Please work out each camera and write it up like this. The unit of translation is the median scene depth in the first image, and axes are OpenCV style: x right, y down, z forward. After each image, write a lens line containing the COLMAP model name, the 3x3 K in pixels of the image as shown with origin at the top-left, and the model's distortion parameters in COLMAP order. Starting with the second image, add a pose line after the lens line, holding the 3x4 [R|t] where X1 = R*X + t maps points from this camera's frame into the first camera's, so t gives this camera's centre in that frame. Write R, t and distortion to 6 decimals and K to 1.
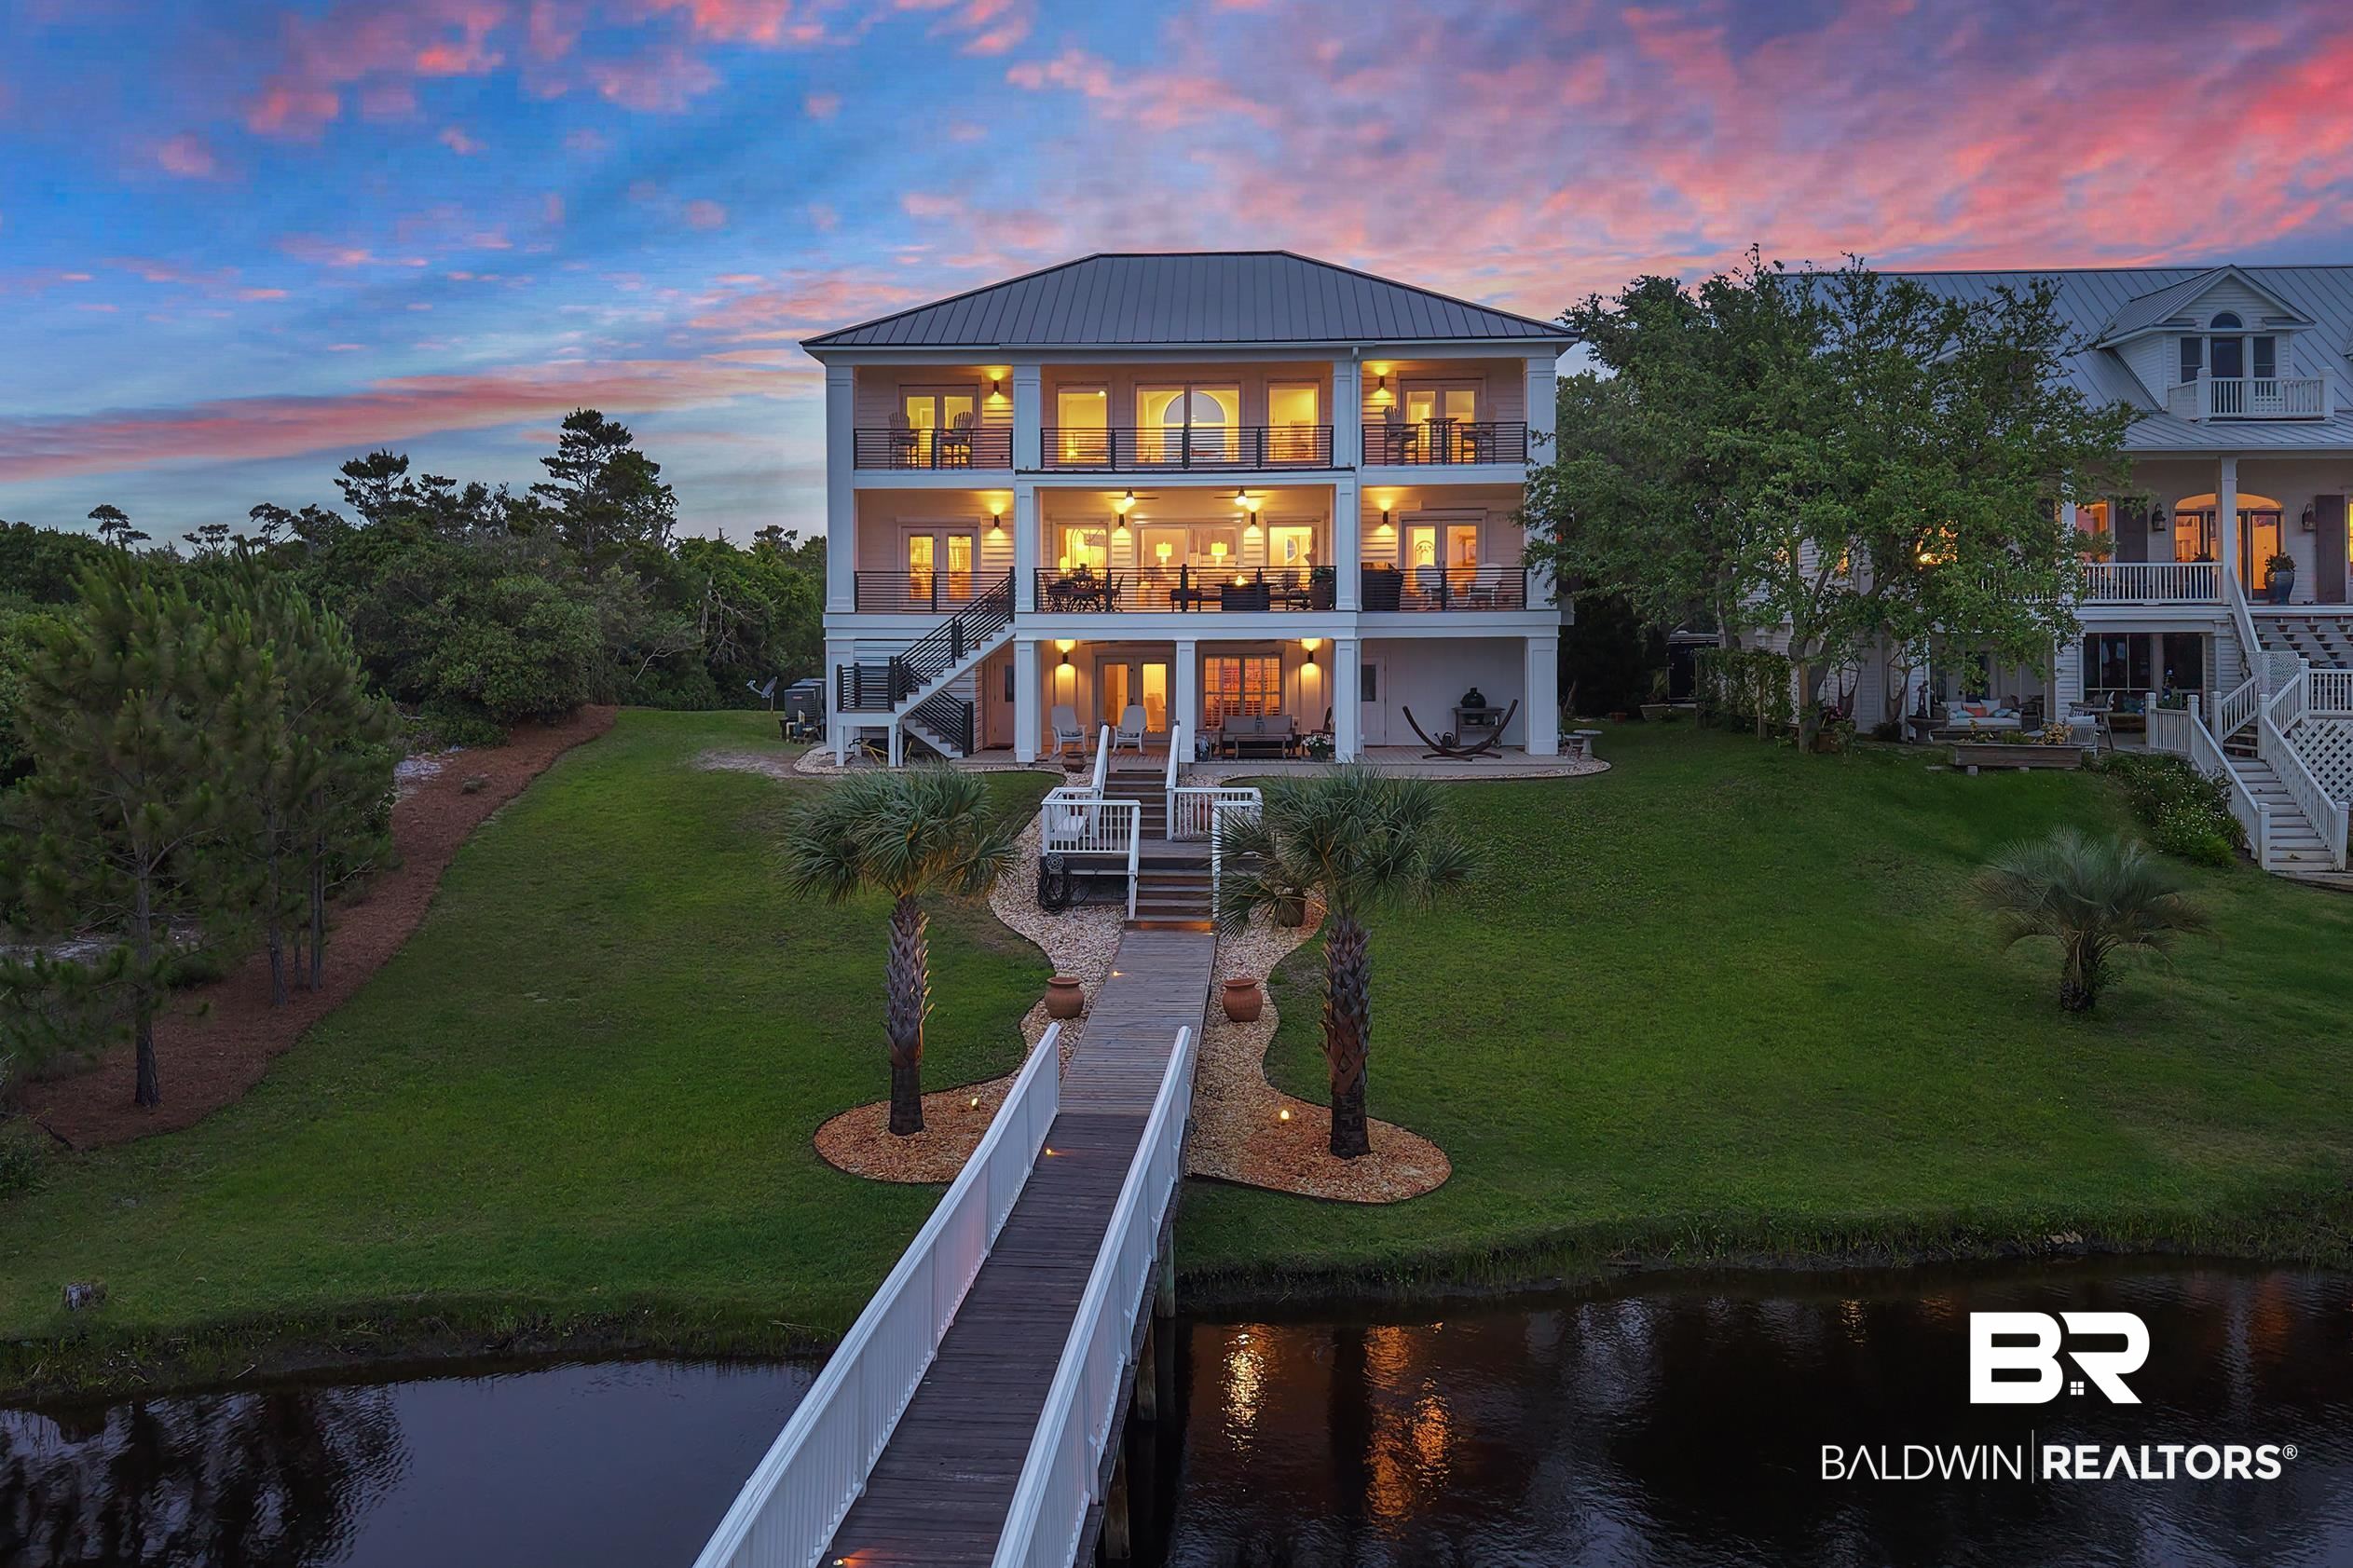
lens RADIAL K [[983.5, 0, 1163.5], [0, 983.5, 791.7], [0, 0, 1]] dist [-0.012694, -0.000046]
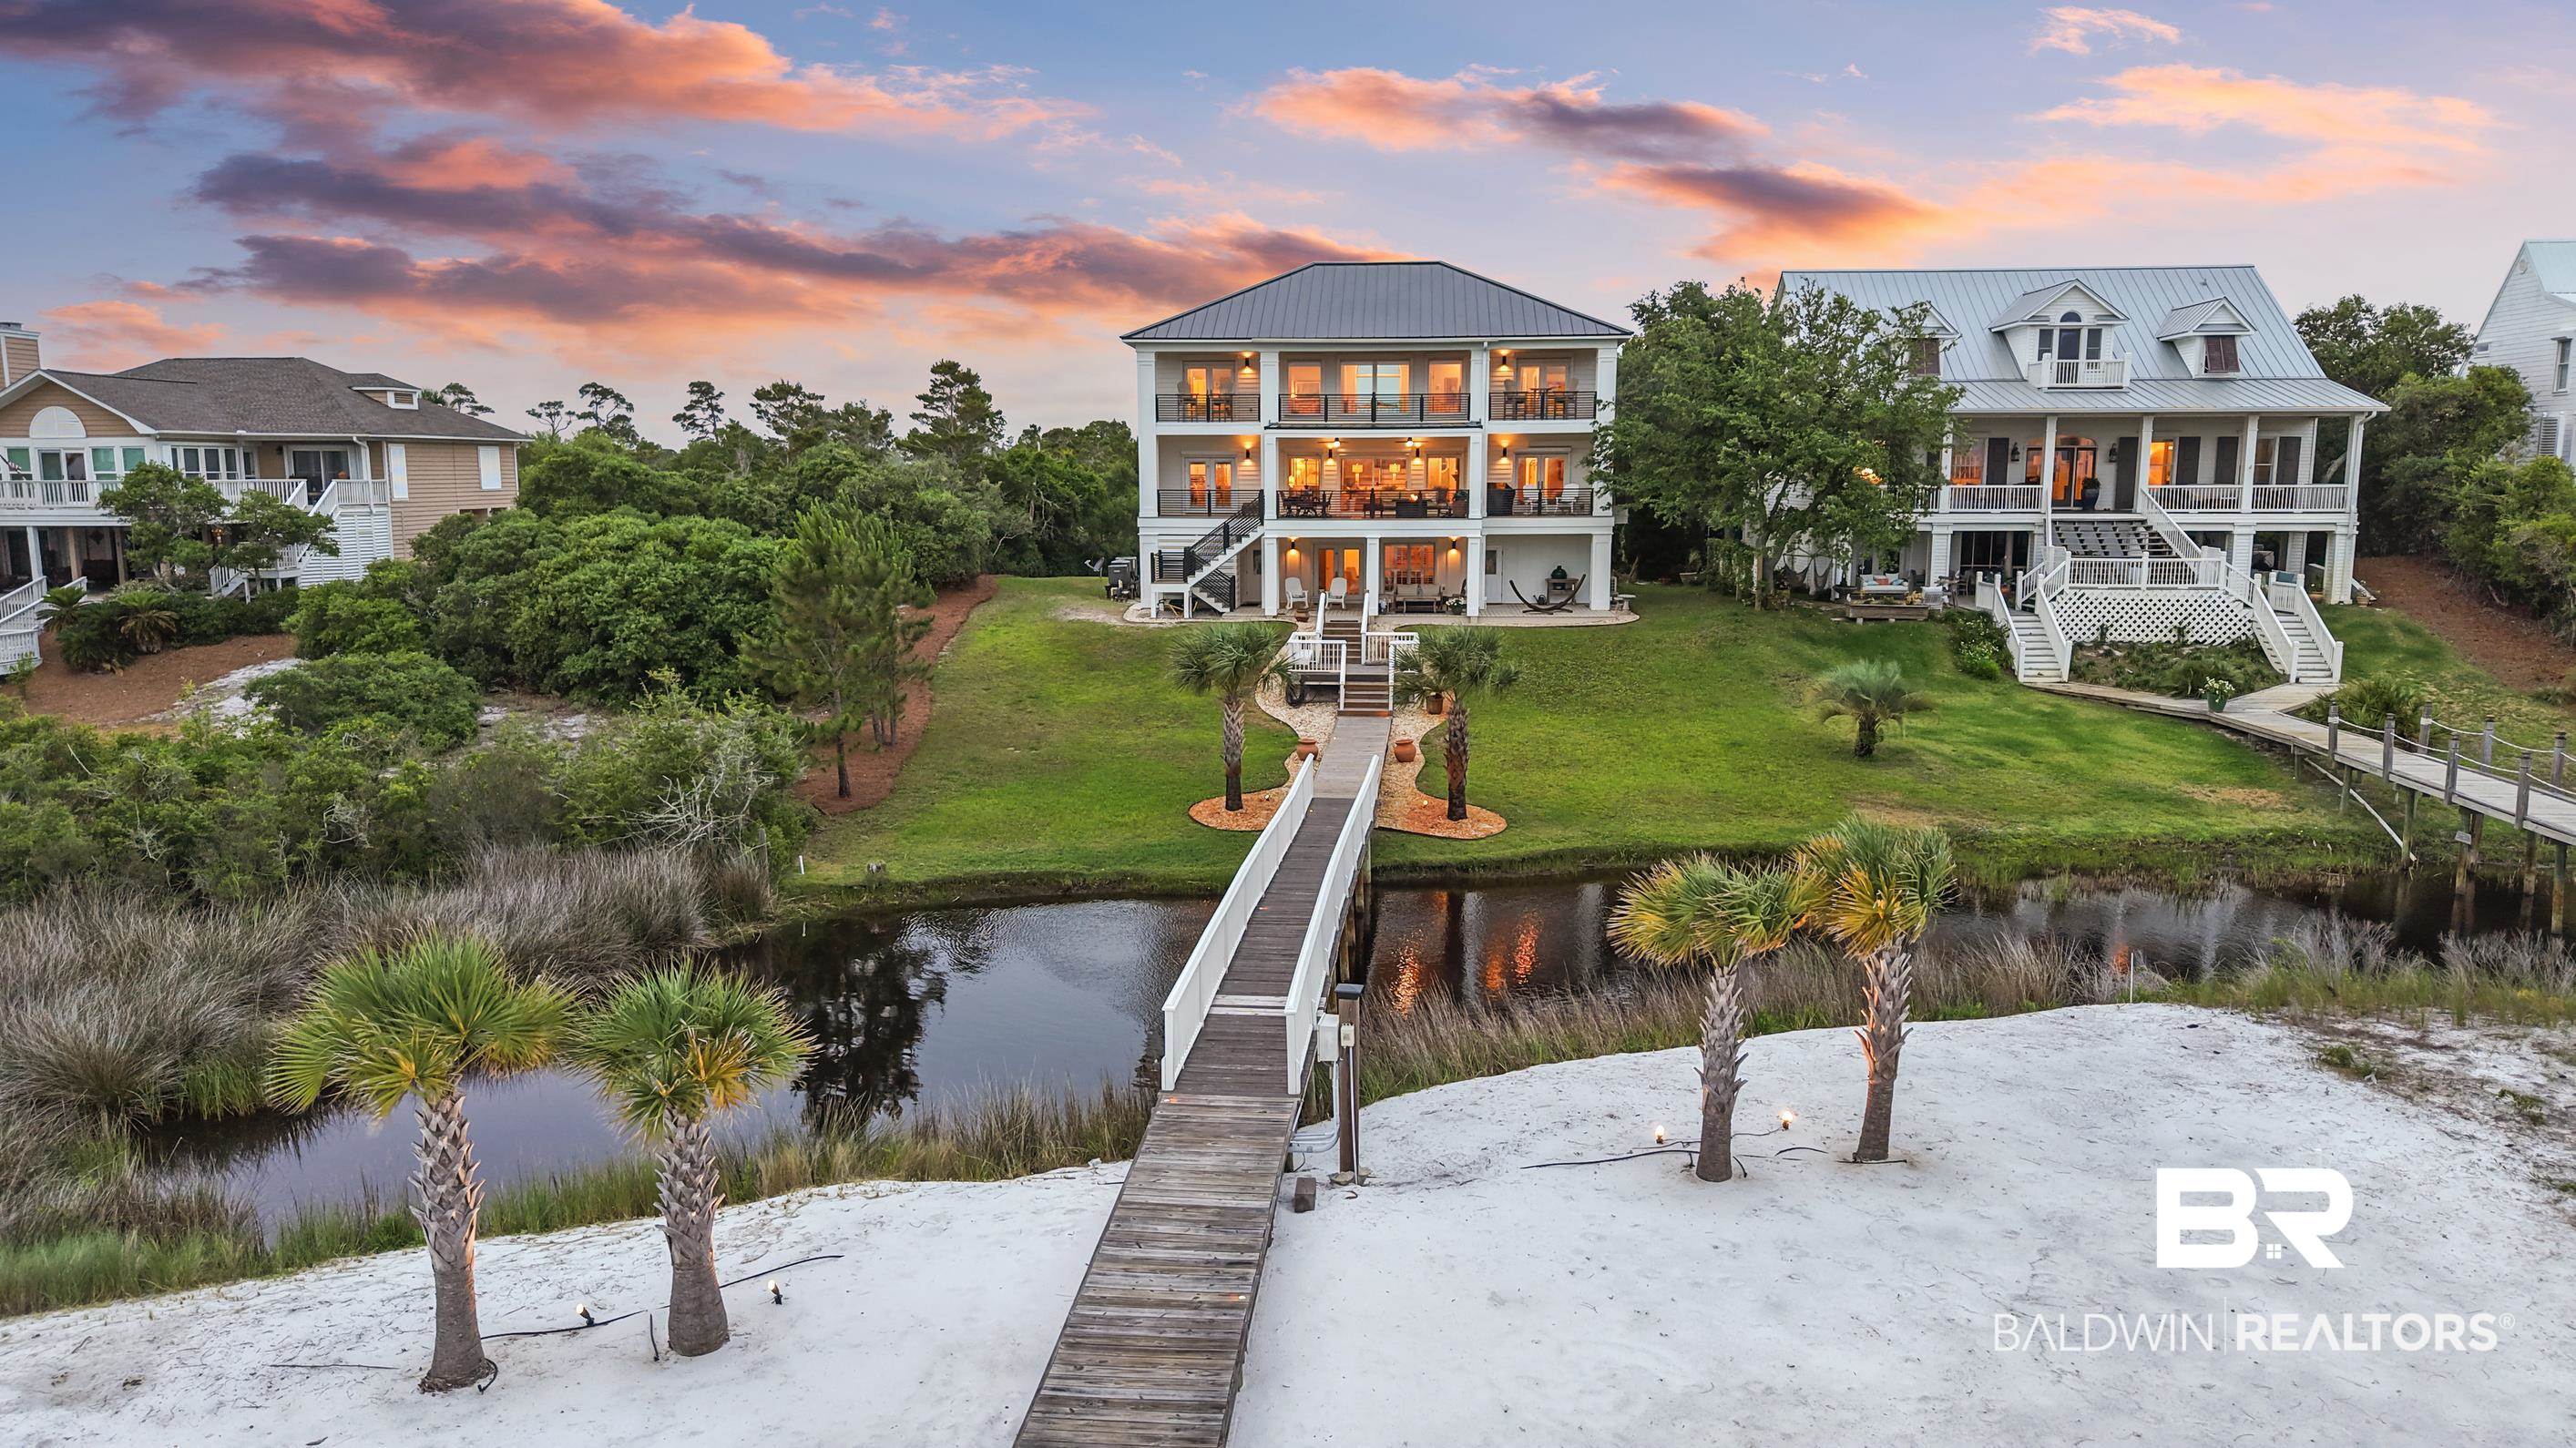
lens RADIAL K [[1047.1, 0, 1301.6], [0, 1047.1, 731.5], [0, 0, 1]] dist [0.019067, -0.000050]
pose [[0.999533, 0.002420, -0.030477, -0.041061], [0.000850, 0.994278, 0.106822, -0.025085], [0.030561, -0.106798, 0.993811, -0.731719]]
